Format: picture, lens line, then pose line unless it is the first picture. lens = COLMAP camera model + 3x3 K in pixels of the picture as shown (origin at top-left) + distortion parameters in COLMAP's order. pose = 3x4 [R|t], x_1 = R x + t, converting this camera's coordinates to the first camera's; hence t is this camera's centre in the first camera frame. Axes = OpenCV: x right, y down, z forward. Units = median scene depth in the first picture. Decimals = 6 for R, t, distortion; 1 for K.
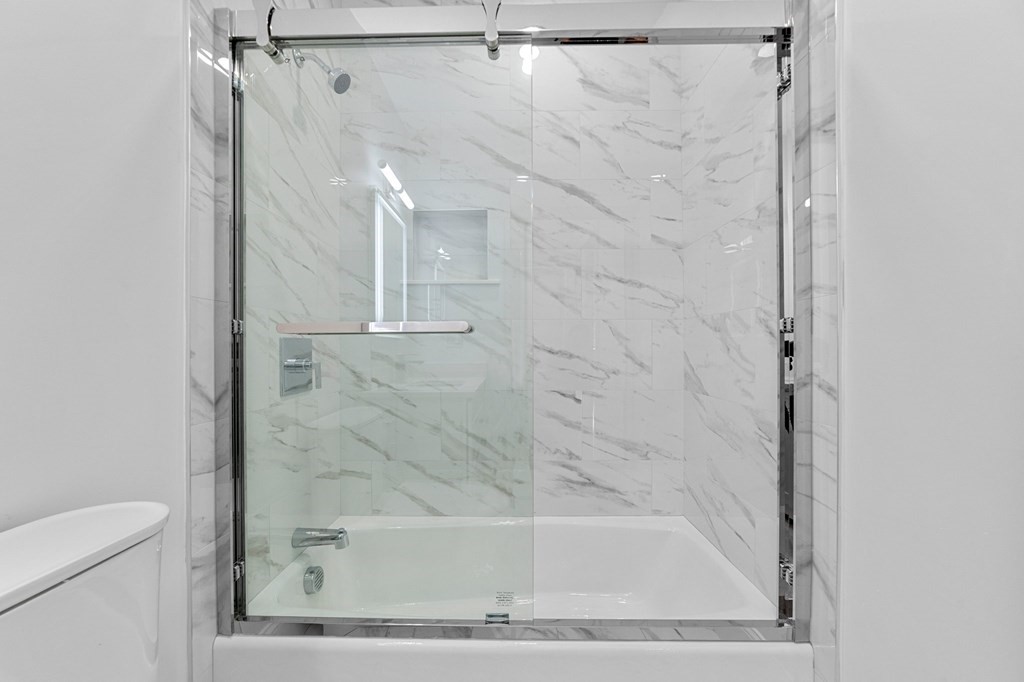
lens RADIAL K [[401.9, 0, 512.9], [0, 401.9, 347.7], [0, 0, 1]] dist [-0.020864, 0.007001]
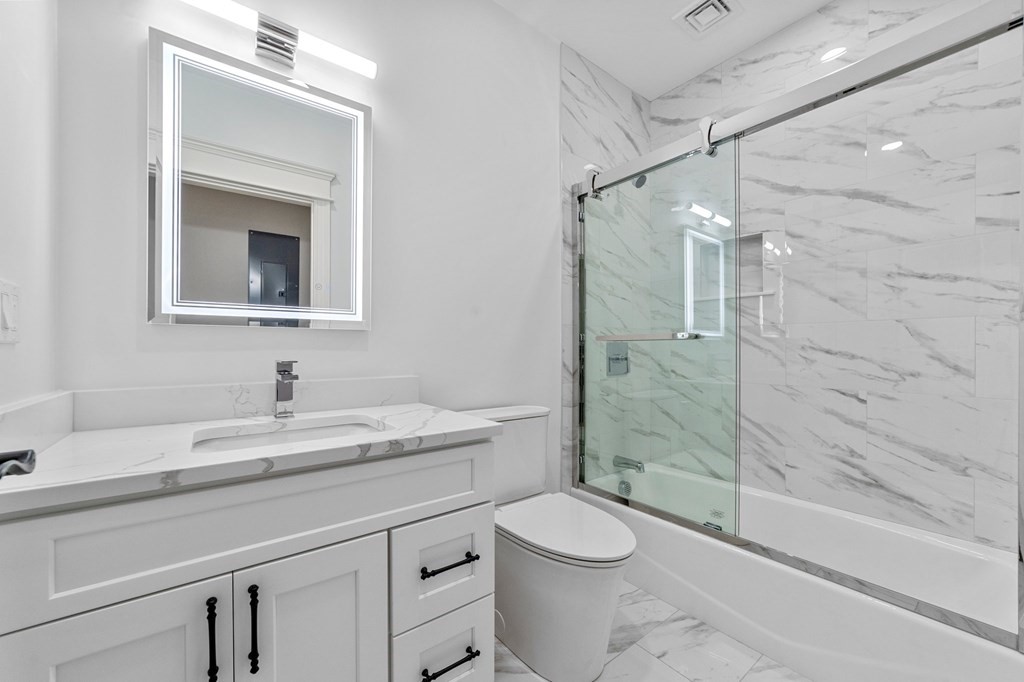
lens RADIAL K [[401.9, 0, 512.8], [0, 401.9, 338.2], [0, 0, 1]] dist [-0.020864, 0.007001]
pose [[0.636548, -0.016614, -0.771058, 0.381948], [-0.002433, 0.999720, -0.023549, -0.000346], [0.771233, 0.016866, 0.636329, -0.328363]]
